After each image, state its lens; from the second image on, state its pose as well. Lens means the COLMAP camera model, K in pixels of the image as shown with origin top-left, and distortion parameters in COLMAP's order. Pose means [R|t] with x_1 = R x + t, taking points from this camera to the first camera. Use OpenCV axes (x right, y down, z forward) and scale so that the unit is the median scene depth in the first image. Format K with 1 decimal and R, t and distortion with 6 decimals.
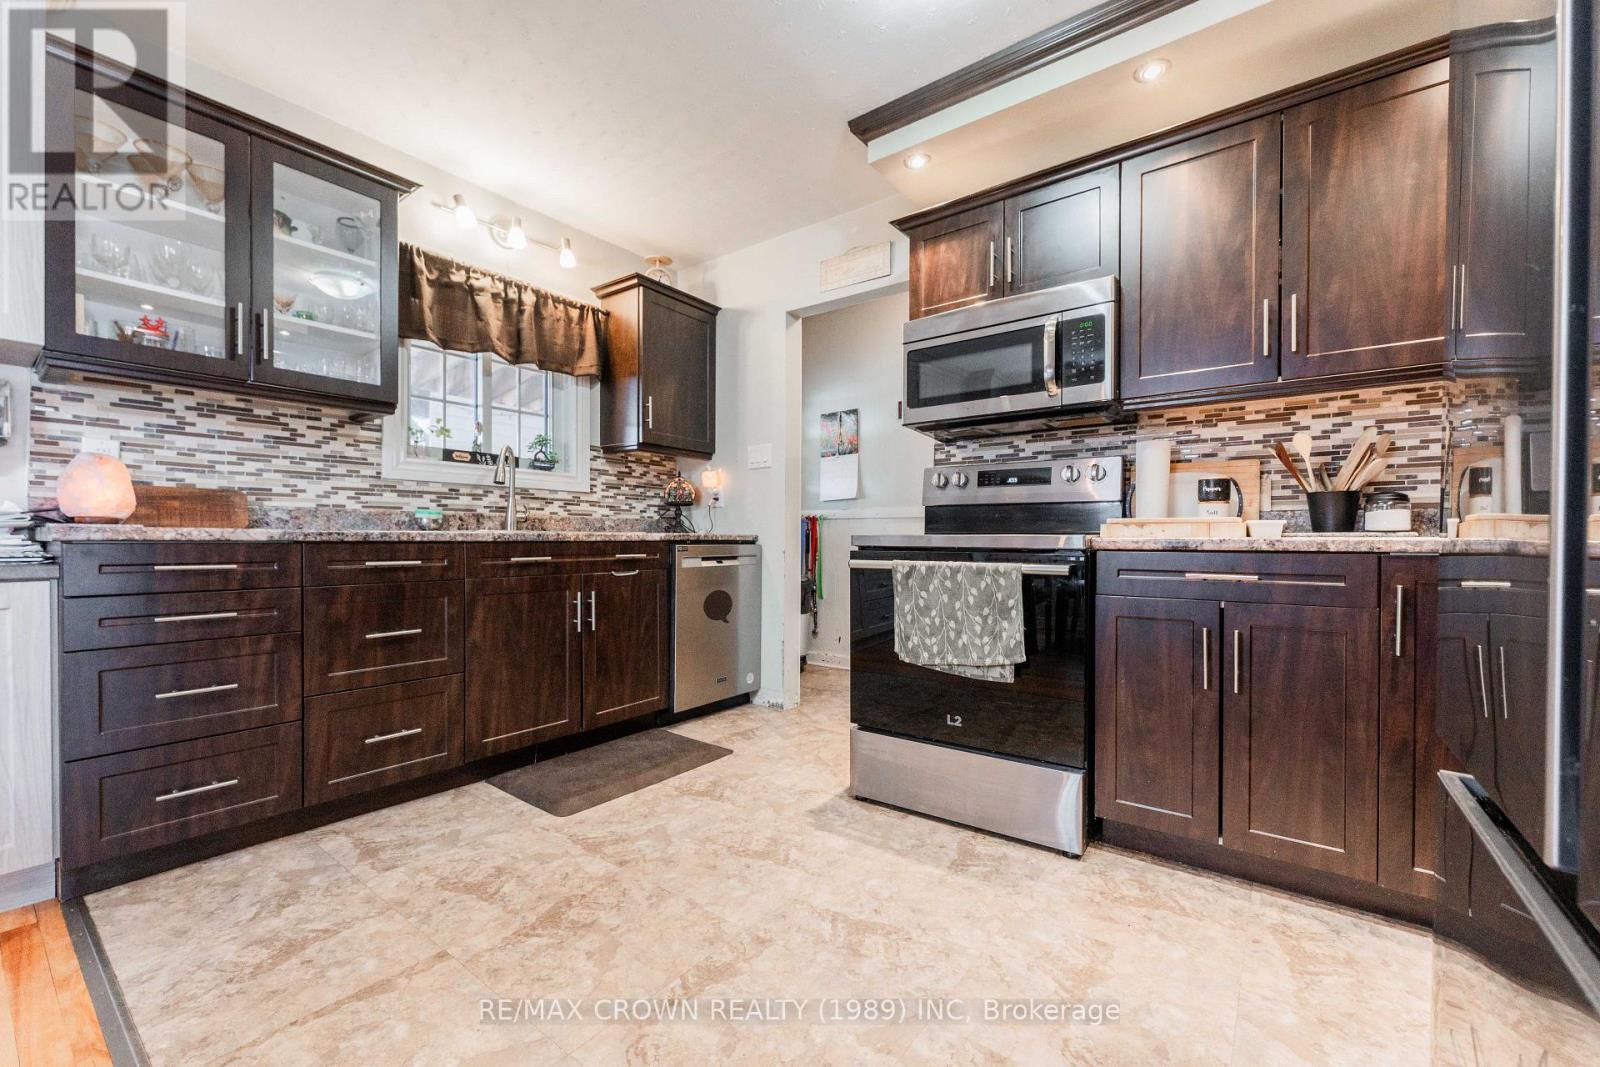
lens RADIAL K [[630.4, 0, 800.0], [0, 630.4, 533.5], [0, 0, 1]] dist [0.000509, -0.000176]
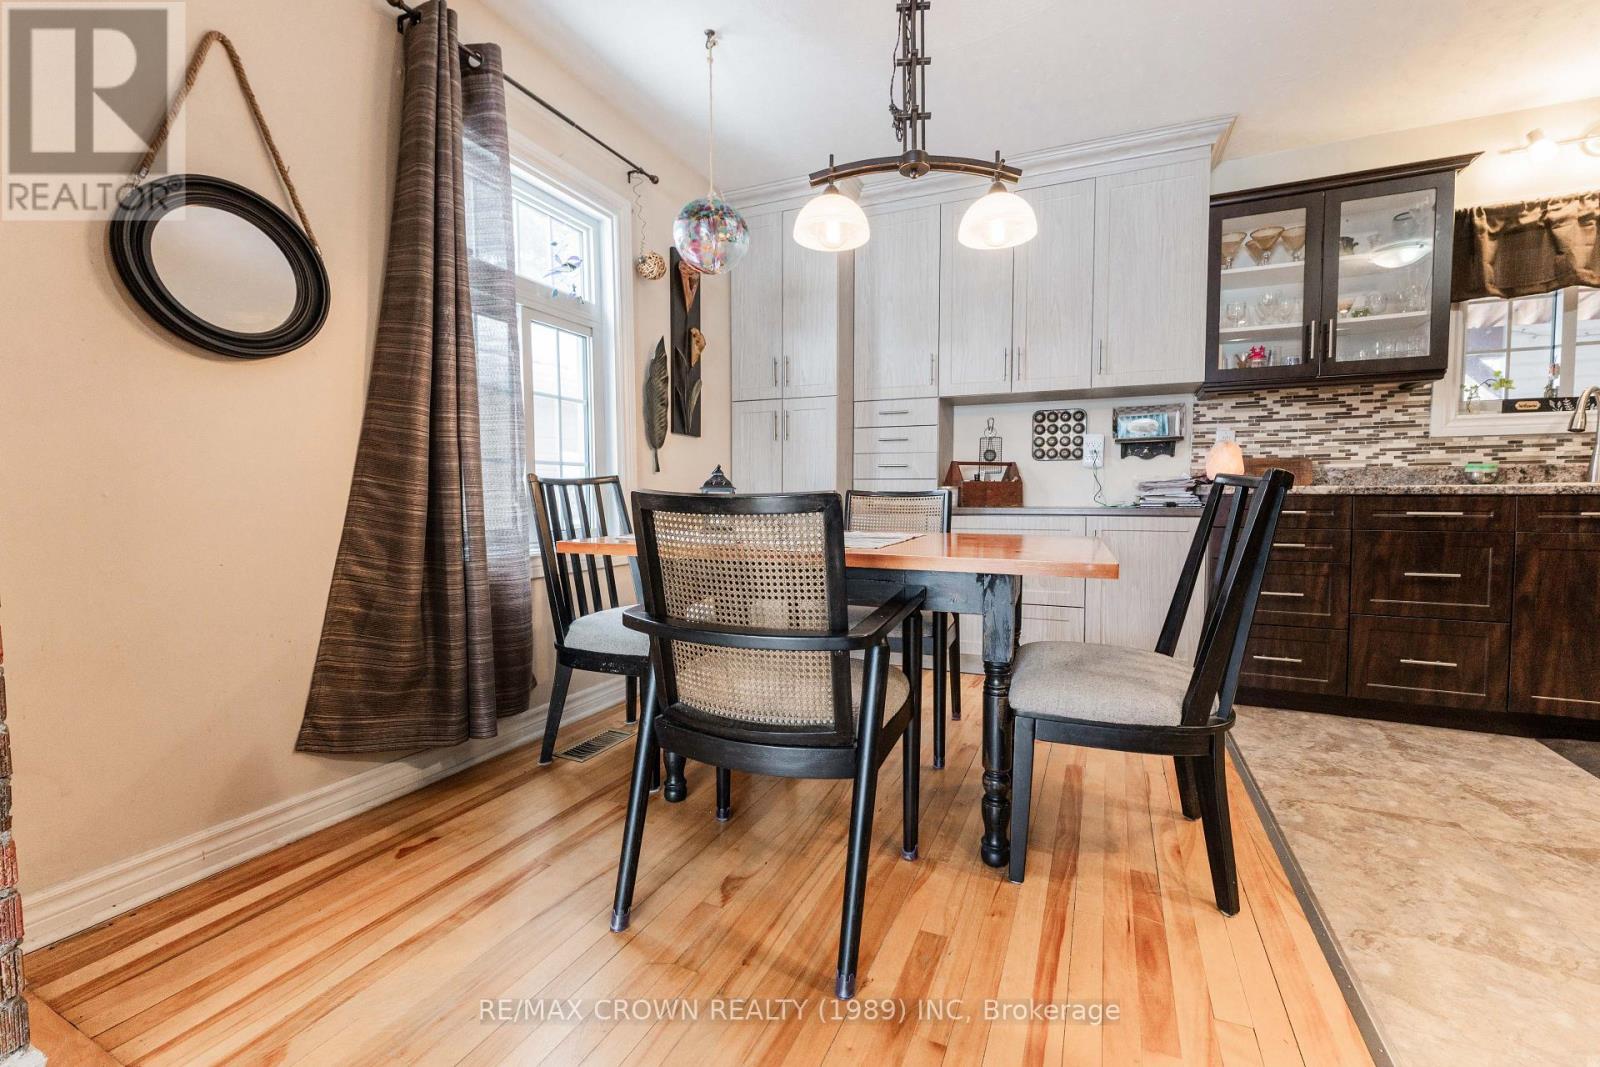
lens RADIAL K [[661.2, 0, 800.0], [0, 661.2, 533.5], [0, 0, 1]] dist [-0.000491, 0.000069]
pose [[0.204424, 0.053688, -0.977409, 0.274573], [0.011698, 0.998290, 0.057281, 0.000680], [0.978812, -0.023144, 0.203447, -0.345988]]
